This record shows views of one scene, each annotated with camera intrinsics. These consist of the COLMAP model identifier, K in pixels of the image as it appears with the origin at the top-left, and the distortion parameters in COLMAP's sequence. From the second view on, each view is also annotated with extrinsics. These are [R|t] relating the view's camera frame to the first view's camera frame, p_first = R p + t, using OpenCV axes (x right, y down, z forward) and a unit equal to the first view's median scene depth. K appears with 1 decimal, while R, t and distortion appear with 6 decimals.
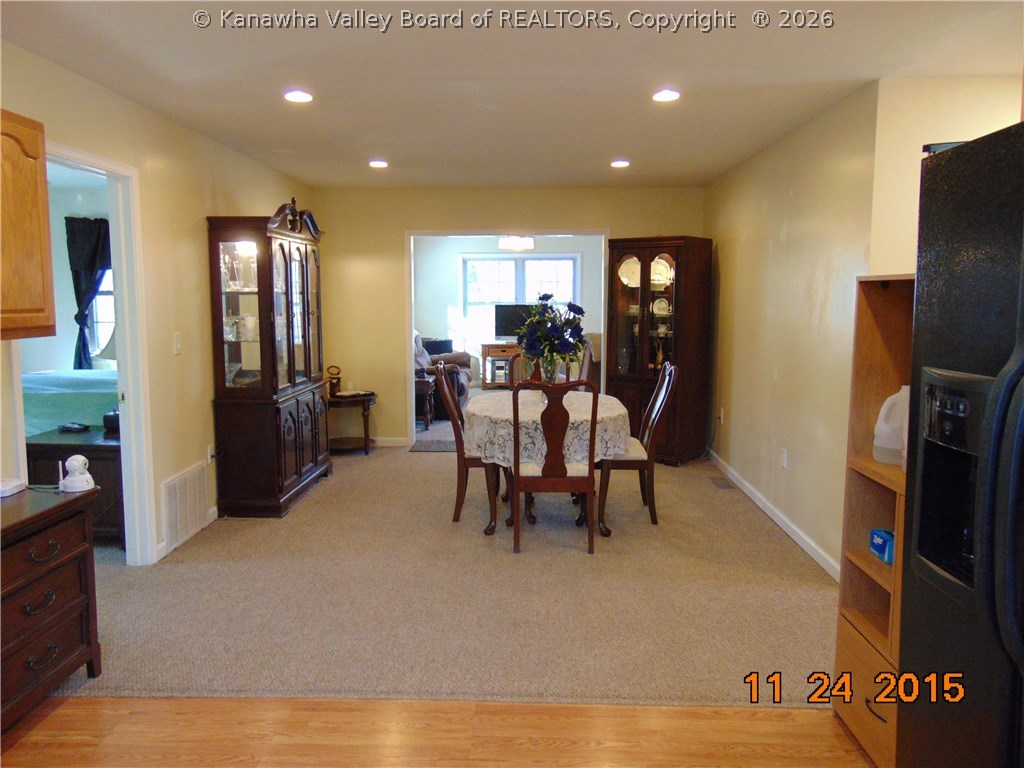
lens RADIAL K [[754.1, 0, 511.3], [0, 754.1, 382.1], [0, 0, 1]] dist [-0.004015, -0.000107]
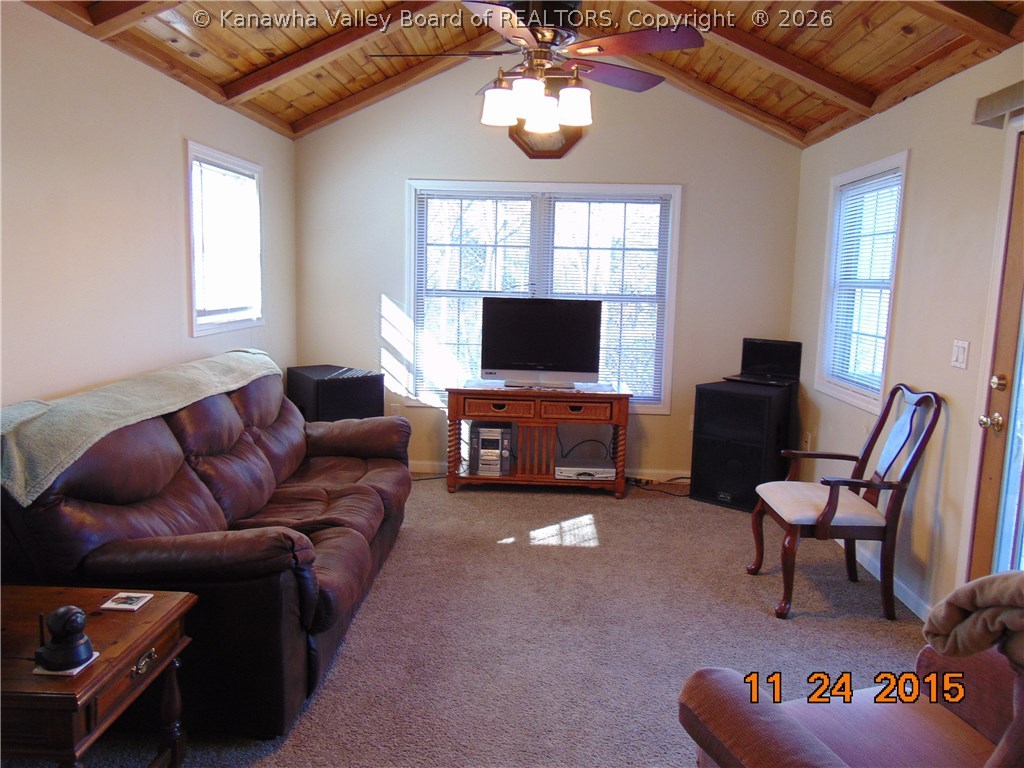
lens RADIAL K [[754.1, 0, 512.1], [0, 754.1, 383.5], [0, 0, 1]] dist [-0.004015, -0.000107]
pose [[0.999453, 0.032989, -0.002124, -0.002334], [-0.032910, 0.999007, 0.030037, -0.066650], [0.003113, -0.029951, 0.999547, 0.564988]]
